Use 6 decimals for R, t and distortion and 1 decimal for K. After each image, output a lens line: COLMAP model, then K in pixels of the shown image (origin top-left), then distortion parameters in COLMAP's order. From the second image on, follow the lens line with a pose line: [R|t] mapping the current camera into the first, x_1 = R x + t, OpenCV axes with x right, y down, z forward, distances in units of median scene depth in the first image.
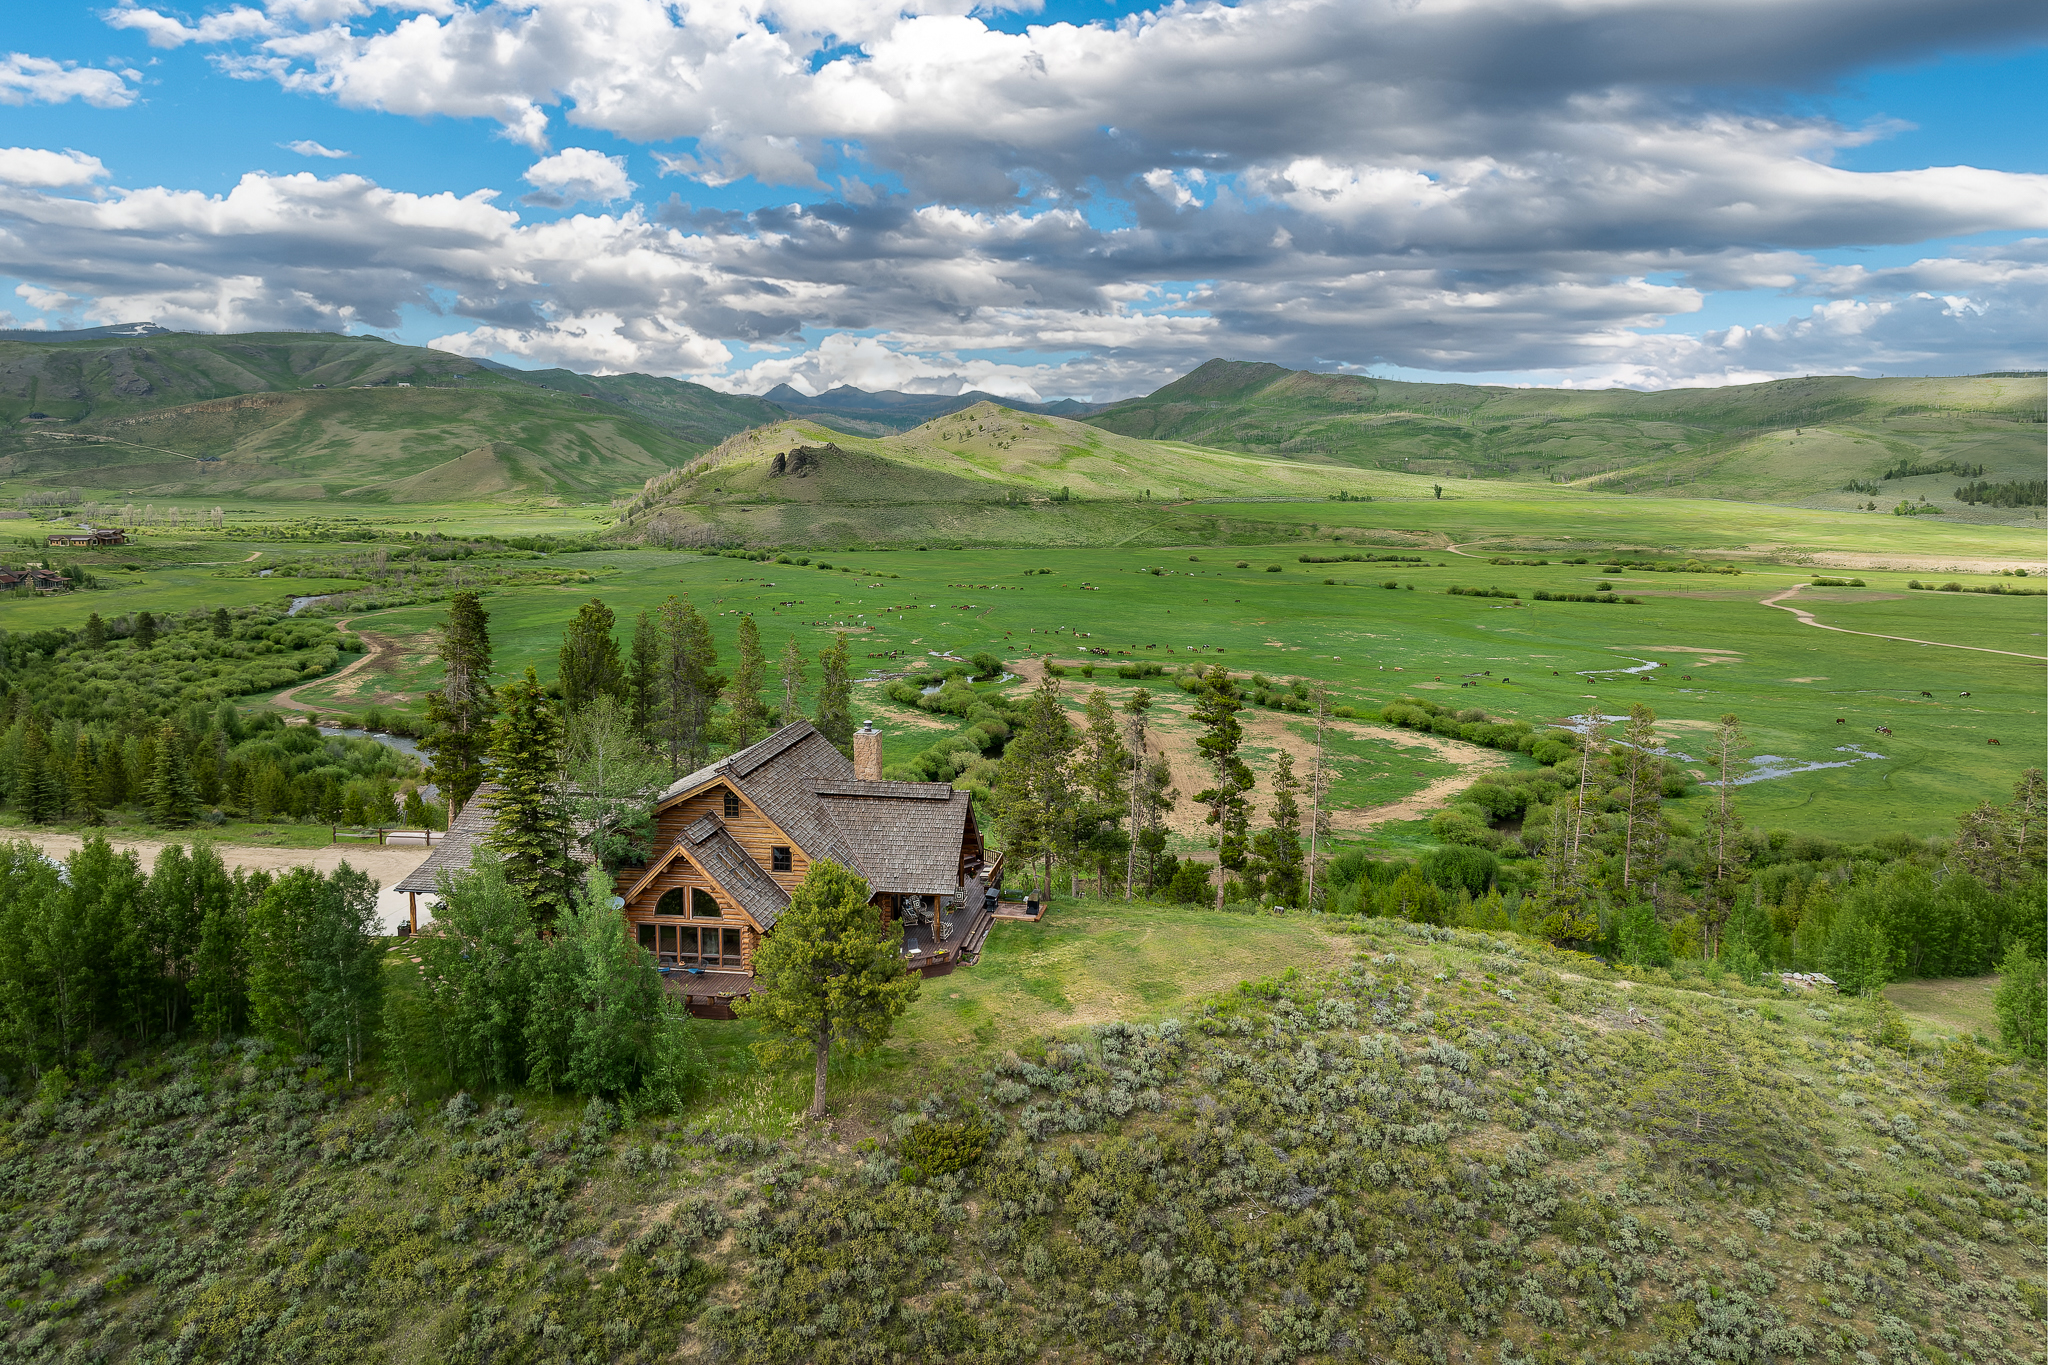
lens RADIAL K [[1389.8, 0, 1024.9], [0, 1389.8, 602.5], [0, 0, 1]] dist [-0.006107, 0.002842]
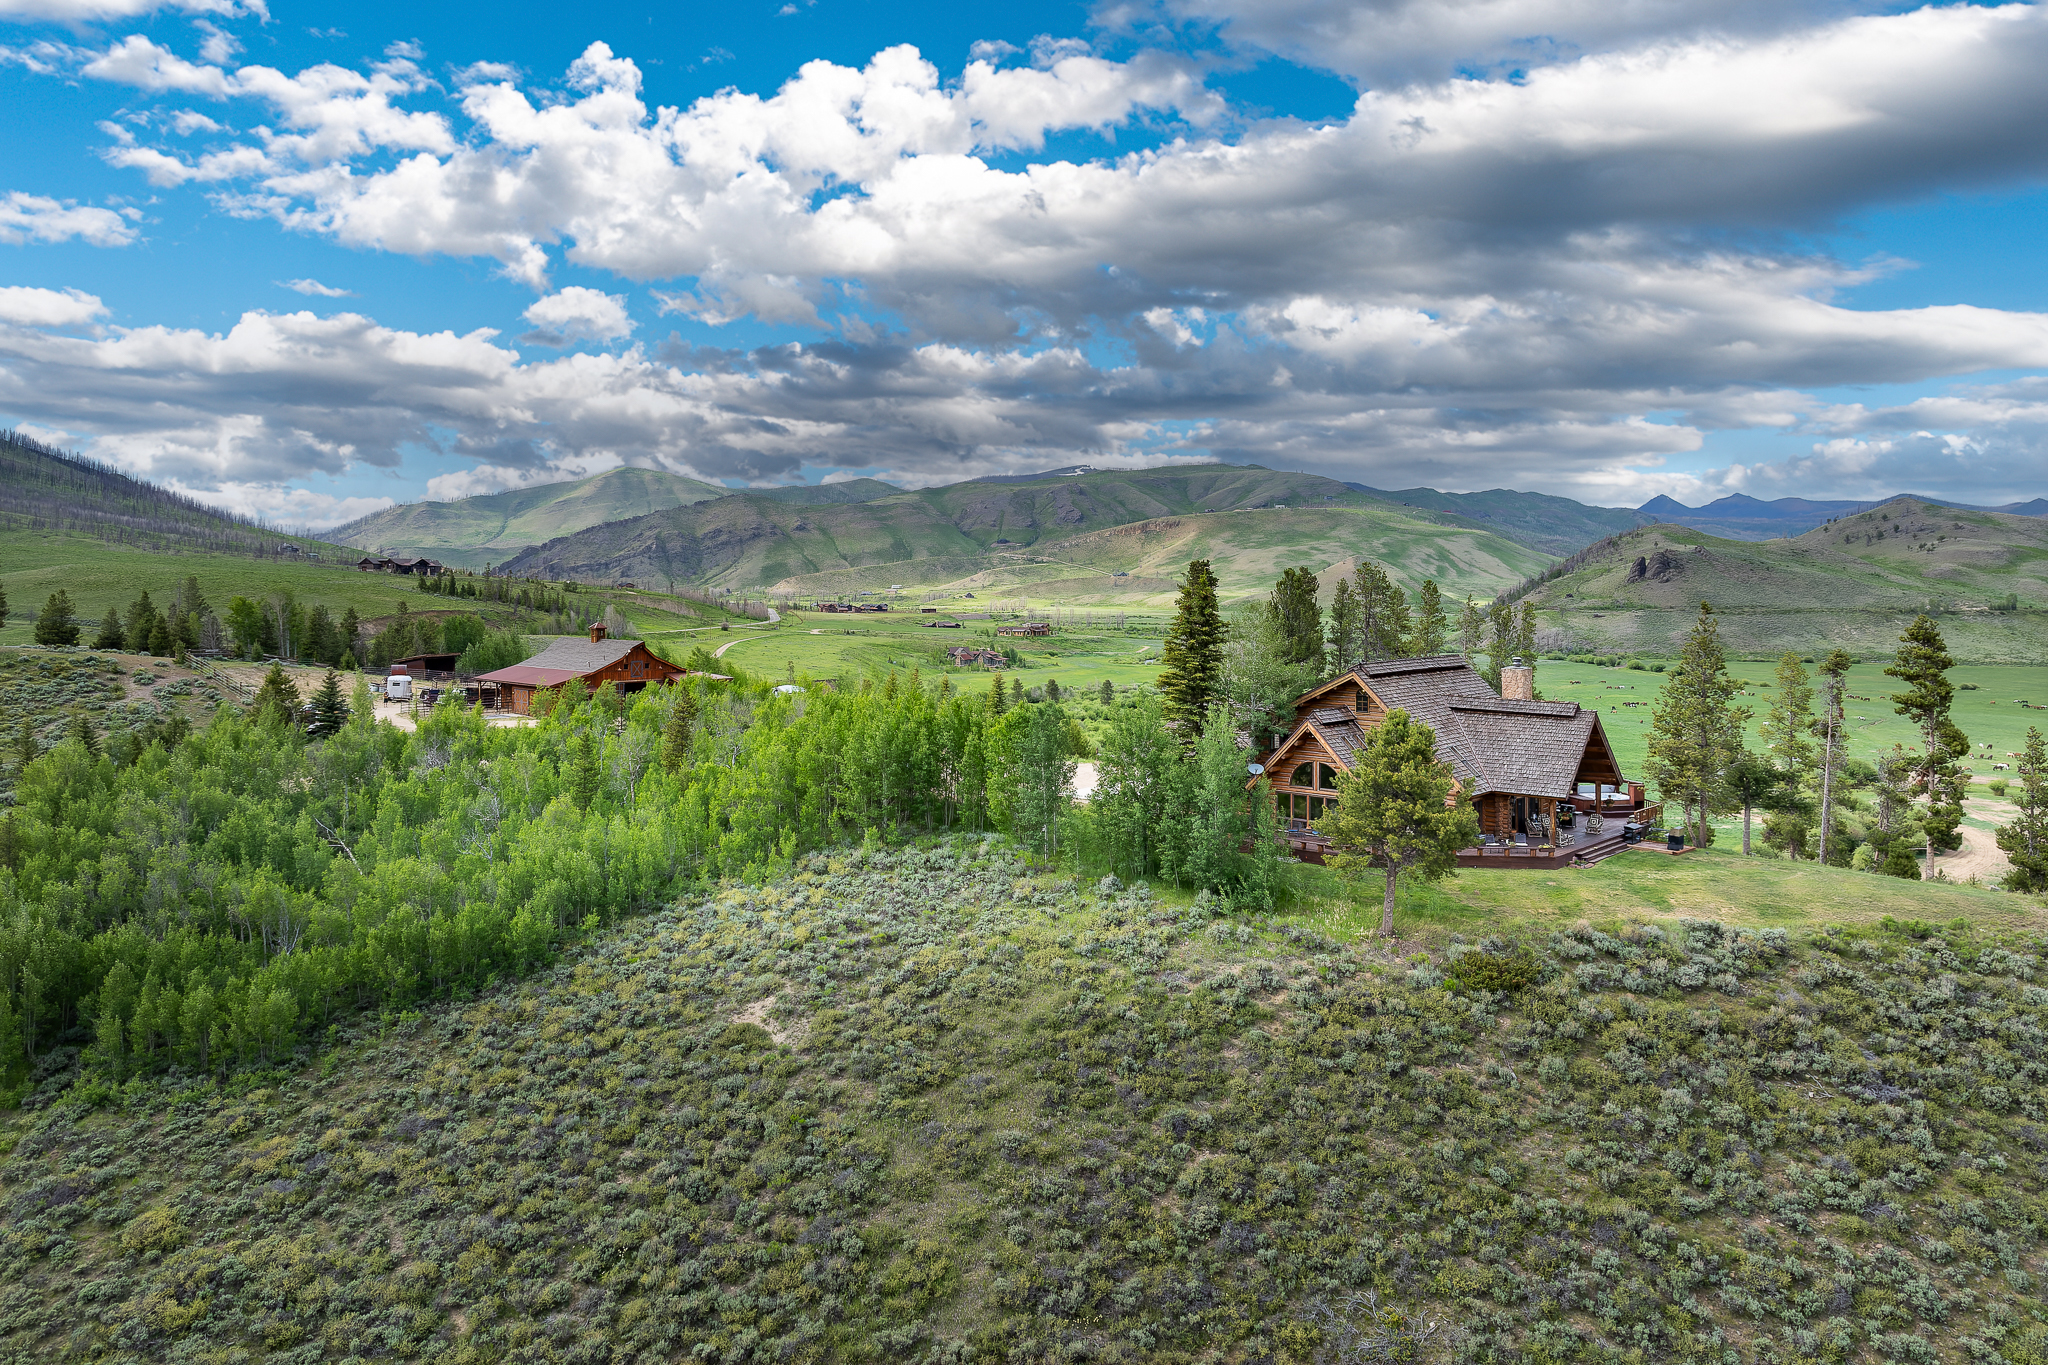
lens RADIAL K [[1389.8, 0, 1024.9], [0, 1389.8, 602.5], [0, 0, 1]] dist [-0.006107, 0.002842]
pose [[0.824593, 0.003303, -0.565716, 0.225857], [-0.051386, 0.996287, -0.069083, 0.173420], [0.563387, 0.086035, 0.821701, -0.111288]]
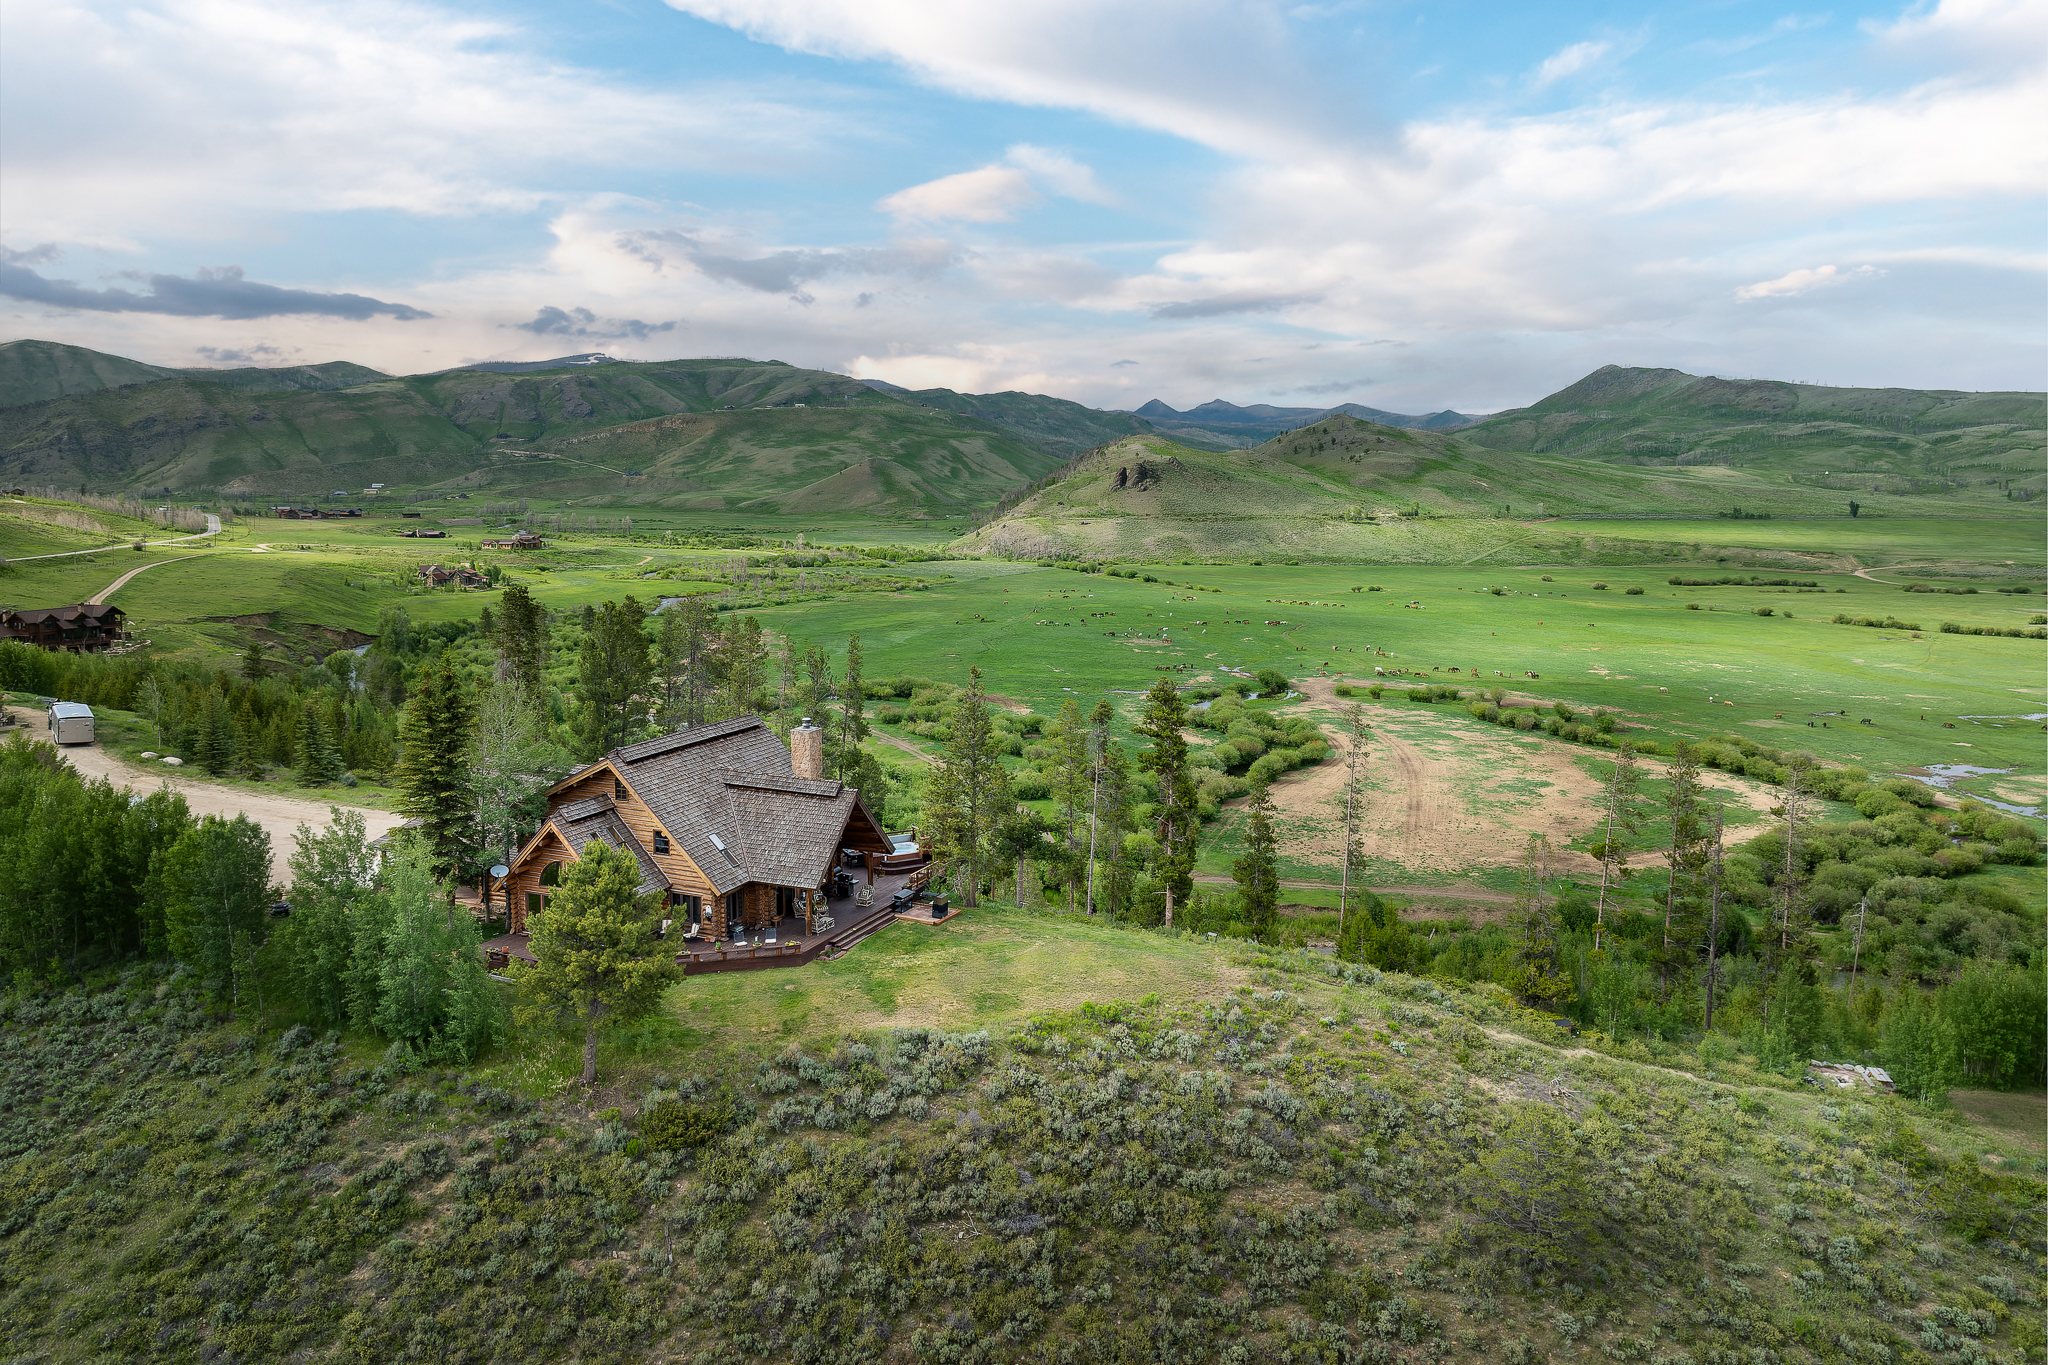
lens RADIAL K [[1389.8, 0, 1024.9], [0, 1389.8, 602.5], [0, 0, 1]] dist [-0.006107, 0.002842]
pose [[0.965088, 0.023313, -0.260888, 0.397476], [-0.026036, 0.999637, -0.006987, 0.002755], [0.260630, 0.013536, 0.965344, 0.055901]]
